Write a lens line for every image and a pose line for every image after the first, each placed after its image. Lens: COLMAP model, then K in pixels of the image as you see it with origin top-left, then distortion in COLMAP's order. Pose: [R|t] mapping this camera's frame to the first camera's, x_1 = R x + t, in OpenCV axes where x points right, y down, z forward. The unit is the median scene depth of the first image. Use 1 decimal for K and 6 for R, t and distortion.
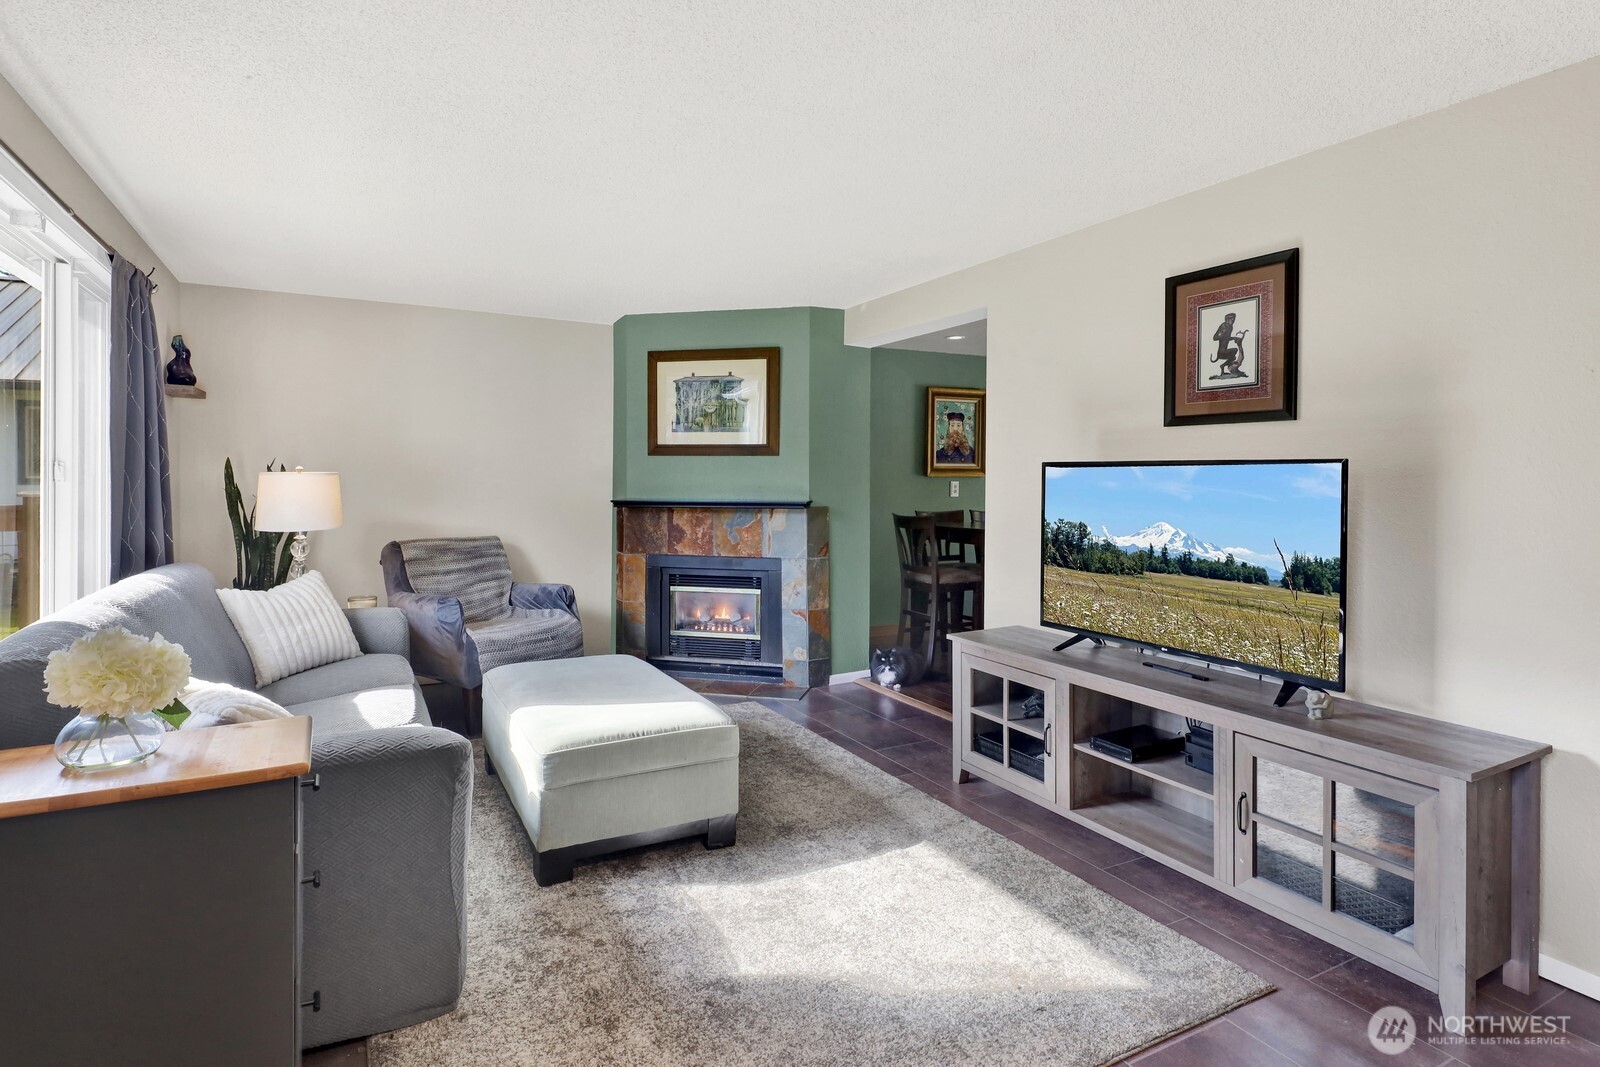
lens RADIAL K [[805.0, 0, 789.7], [0, 805.0, 460.6], [0, 0, 1]] dist [0.018917, -0.006522]
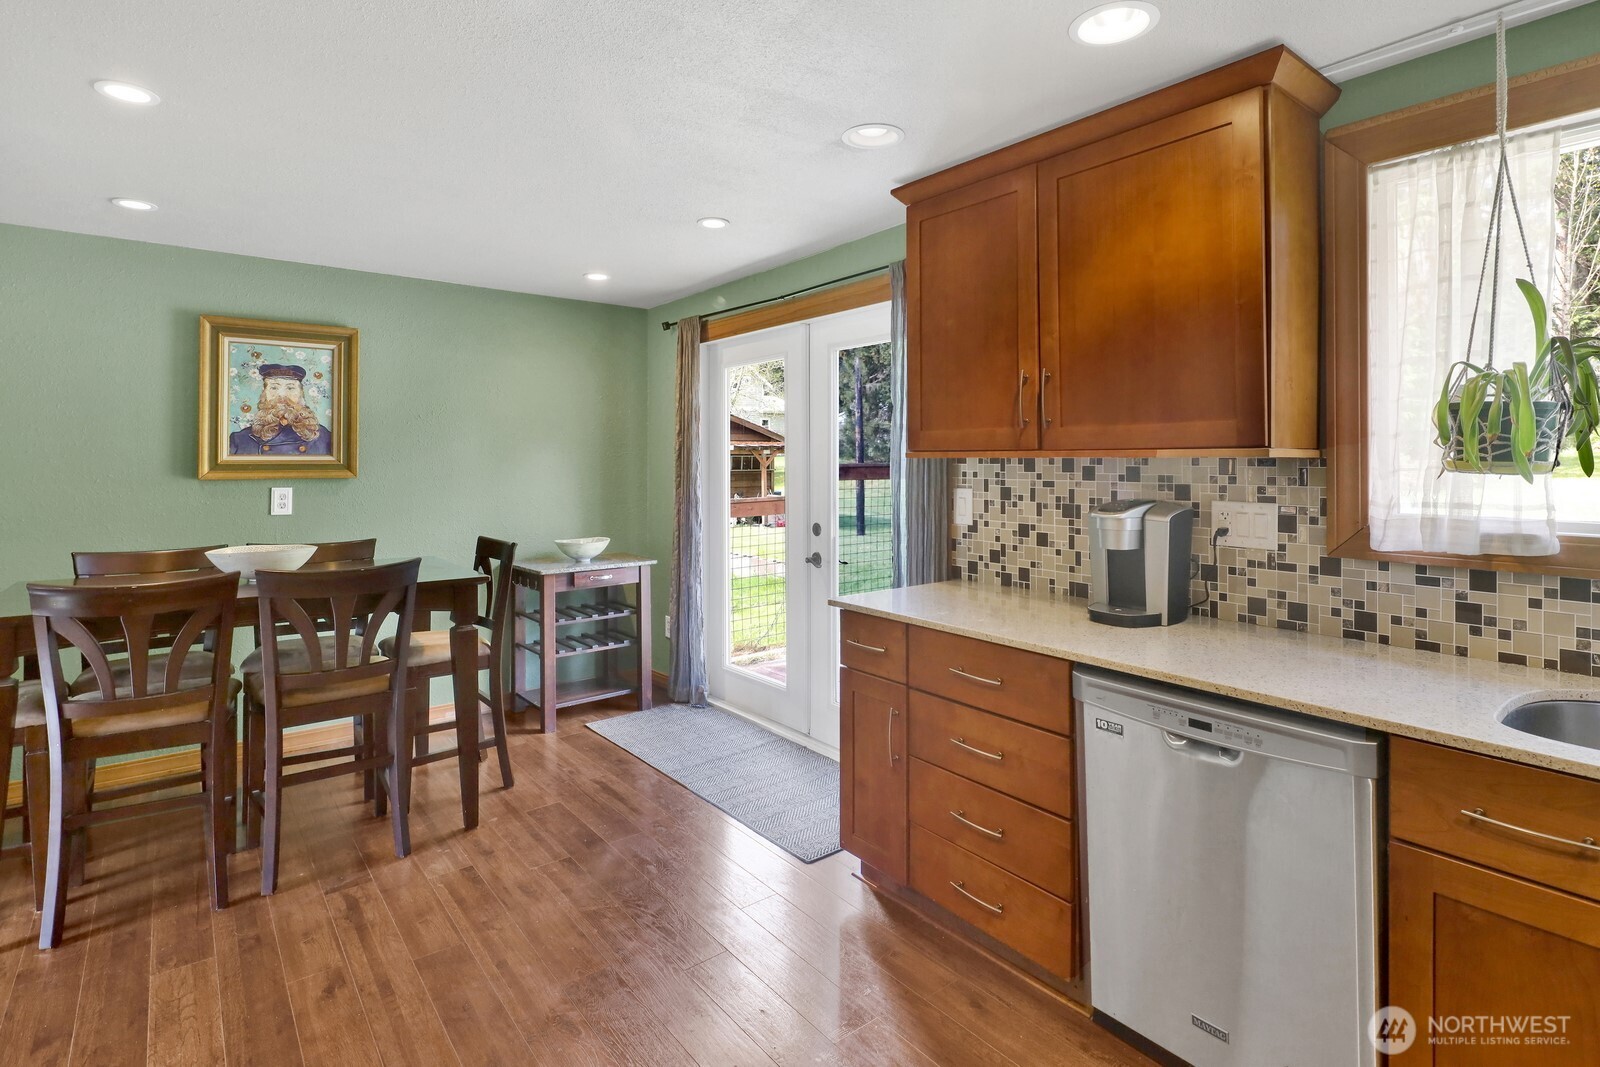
lens RADIAL K [[787.0, 0, 828.2], [0, 787.0, 462.9], [0, 0, 1]] dist [-0.004847, -0.000158]
pose [[0.983010, -0.001661, 0.183542, 1.132021], [-0.002552, 0.999739, 0.022718, -0.010624], [-0.183532, -0.022800, 0.982749, 0.916523]]
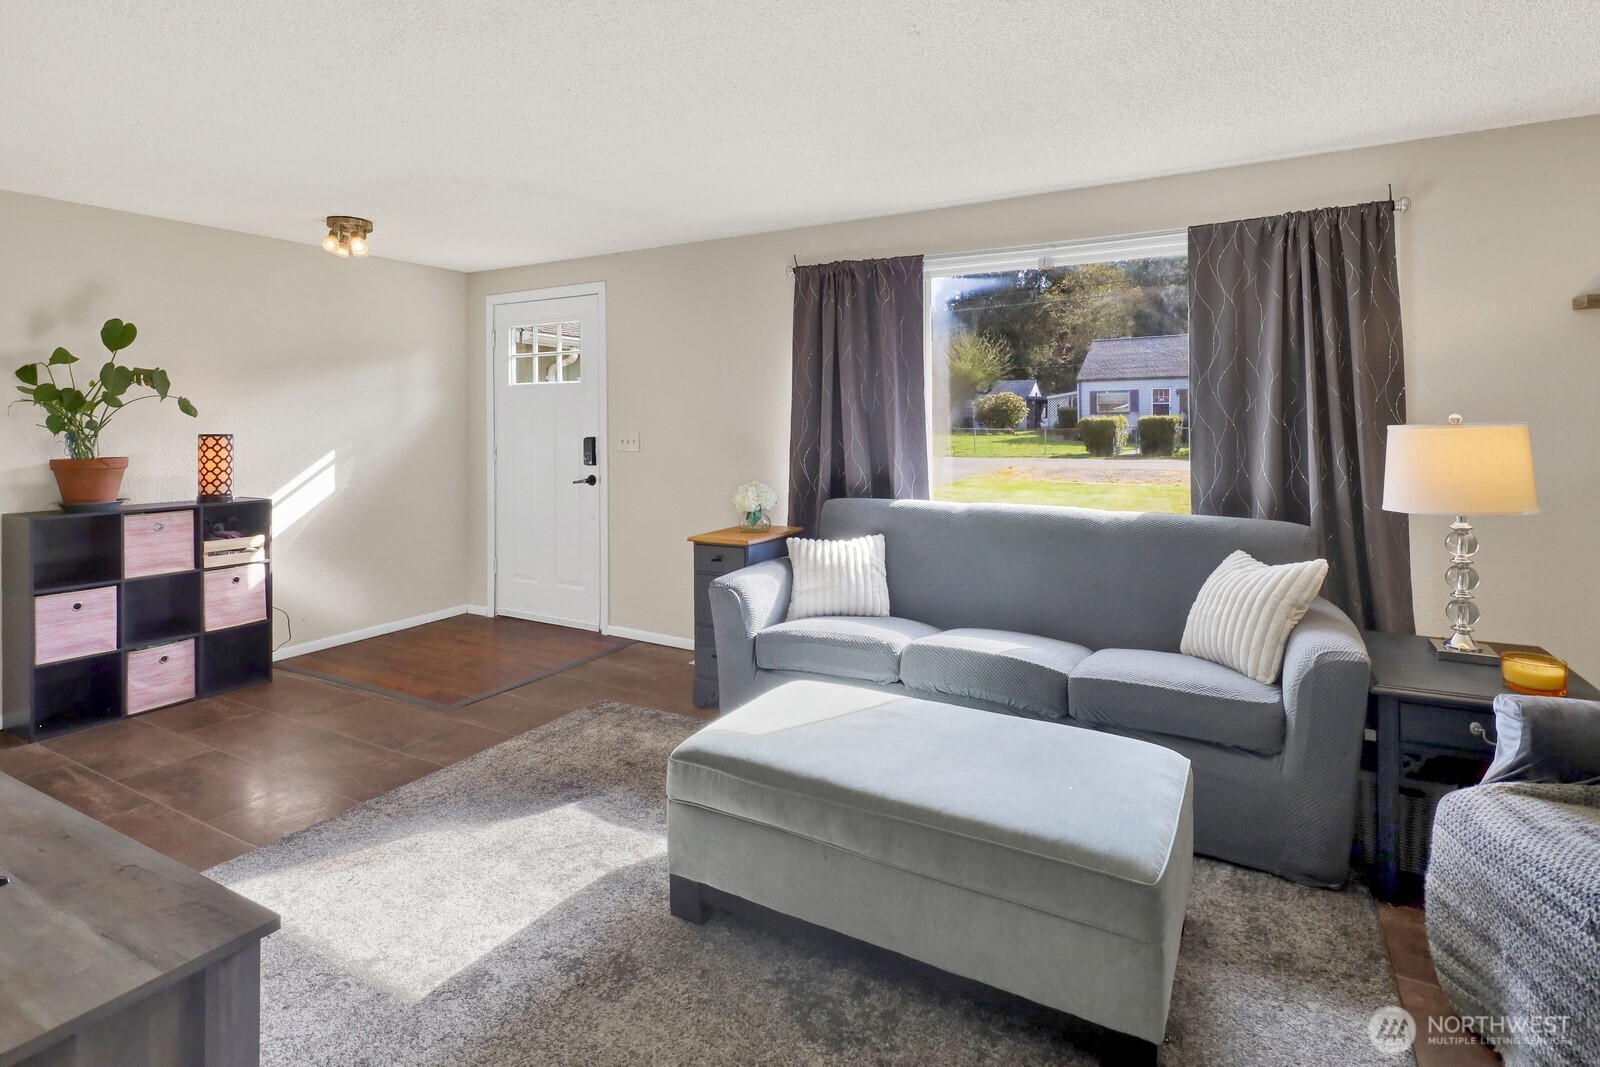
lens RADIAL K [[805.0, 0, 816.3], [0, 805.0, 416.8], [0, 0, 1]] dist [0.018917, -0.006522]
pose [[-0.838204, -0.005862, -0.545326, 0.222524], [0.007870, 0.999708, -0.022842, 0.022504], [0.545301, -0.023438, -0.837913, 1.610474]]
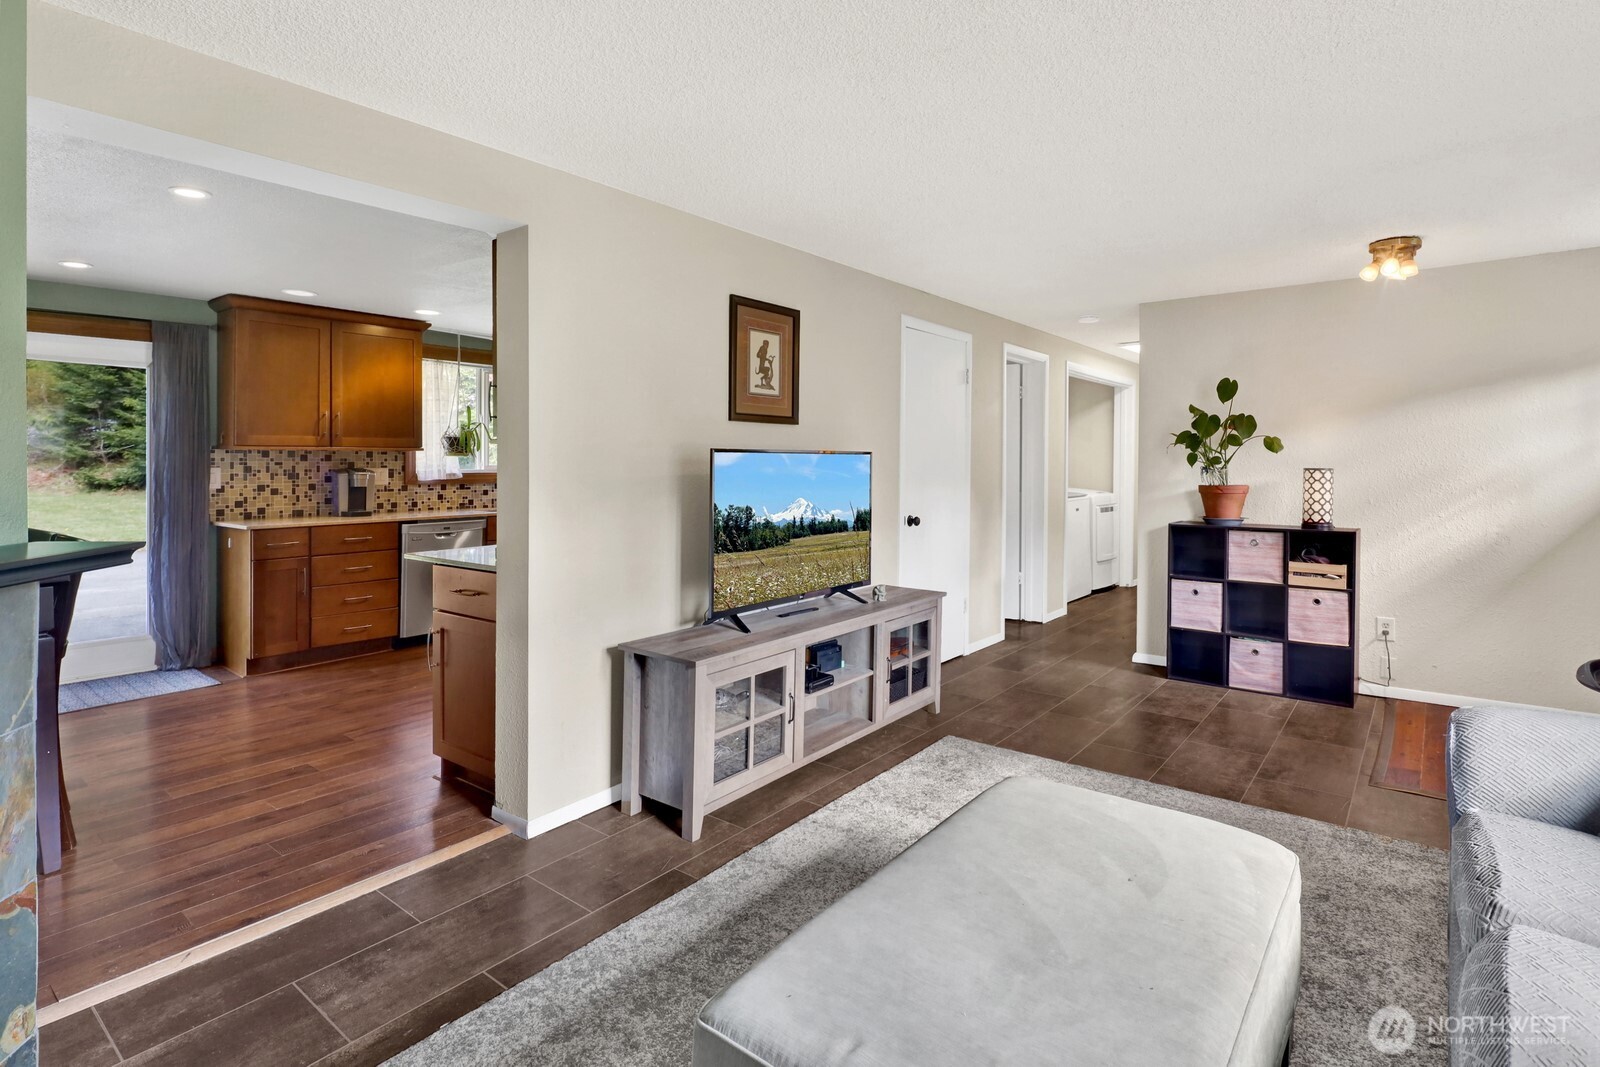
lens RADIAL K [[805.0, 0, 794.8], [0, 805.0, 454.6], [0, 0, 1]] dist [0.018917, -0.006522]
pose [[-0.394122, 0.009048, 0.919014, -0.663162], [-0.014907, 0.999757, -0.016236, 0.026245], [-0.918937, -0.020098, -0.393891, 1.410807]]
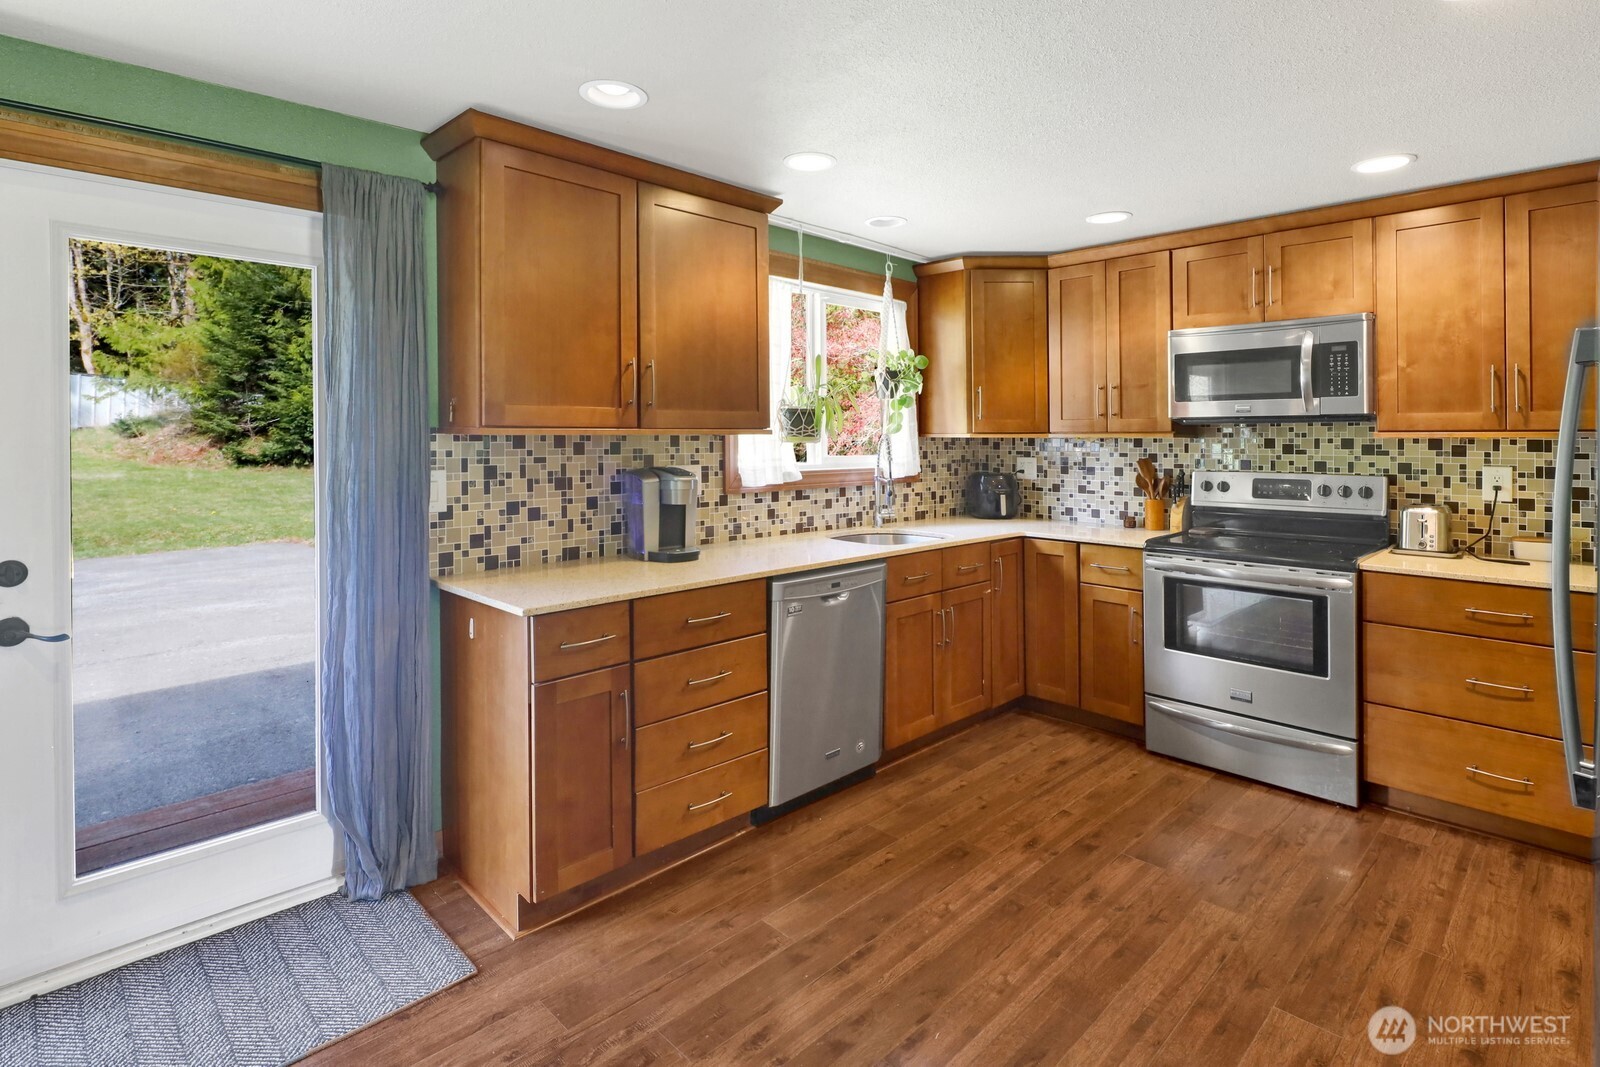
lens RADIAL K [[814.9, 0, 777.3], [0, 814.9, 445.5], [0, 0, 1]] dist [0.016894, -0.004305]
pose [[-0.266745, -0.012415, 0.963687, 0.518551], [-0.018043, 0.999806, 0.007885, 0.003741], [-0.963598, -0.015285, -0.266917, 1.760161]]
